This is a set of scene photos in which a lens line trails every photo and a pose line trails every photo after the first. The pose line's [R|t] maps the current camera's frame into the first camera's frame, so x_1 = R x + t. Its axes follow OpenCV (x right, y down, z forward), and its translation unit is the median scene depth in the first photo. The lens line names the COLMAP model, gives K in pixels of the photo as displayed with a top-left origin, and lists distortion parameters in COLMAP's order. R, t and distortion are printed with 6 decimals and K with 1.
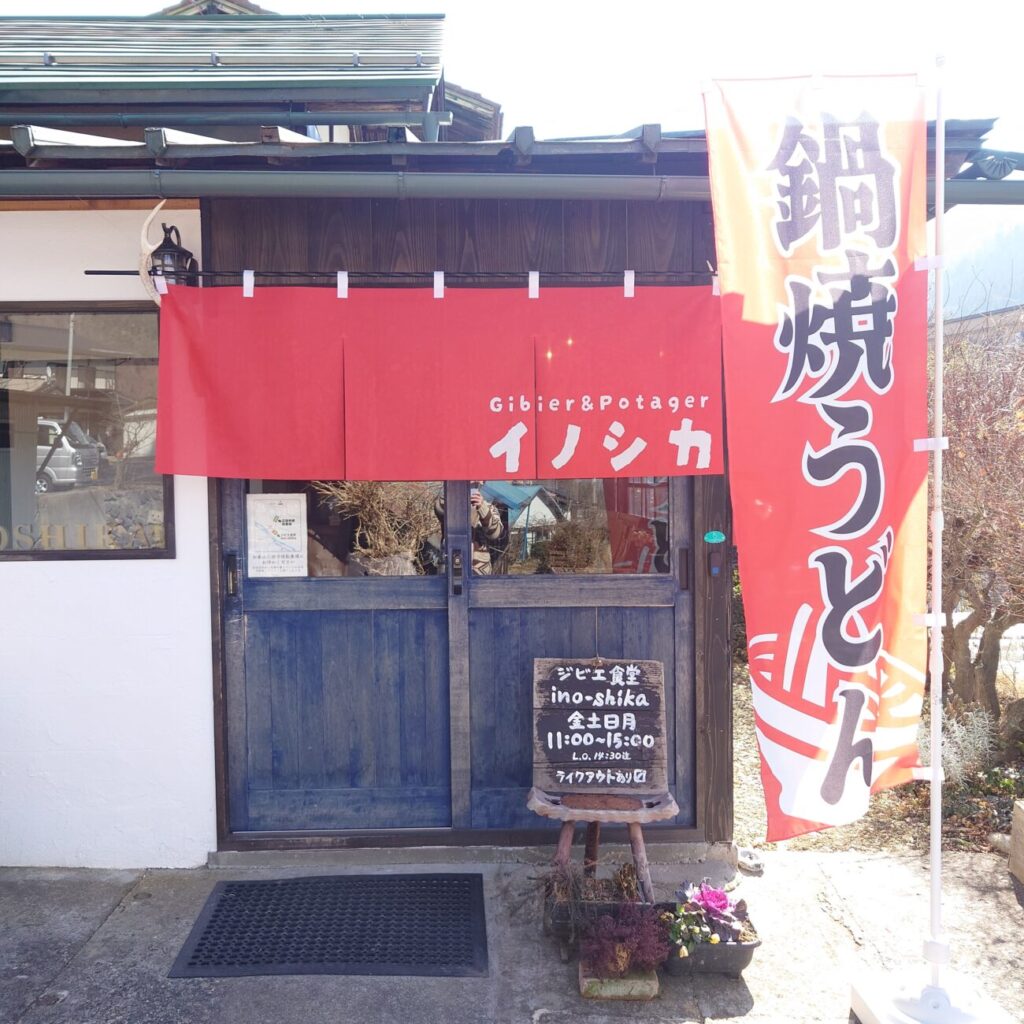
lens RADIAL K [[997.2, 0, 511.4], [0, 997.2, 525.0], [0, 0, 1]] dist [-0.018796, 0.017875]
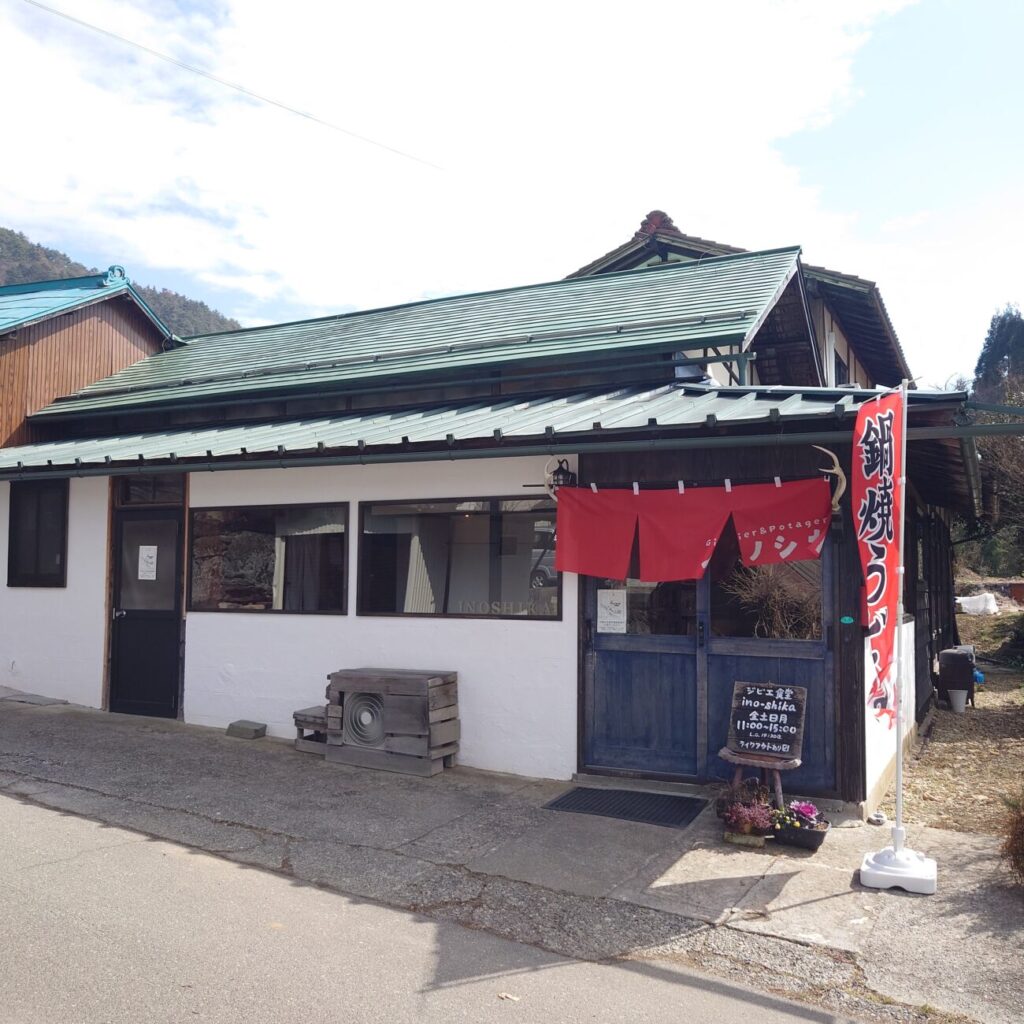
lens RADIAL K [[997.2, 0, 511.4], [0, 997.2, 525.0], [0, 0, 1]] dist [-0.018796, 0.017875]
pose [[0.886022, -0.008532, -0.463564, 0.493073], [-0.040184, 0.994655, -0.095111, 0.035762], [0.461898, 0.102898, 0.880944, -0.817454]]
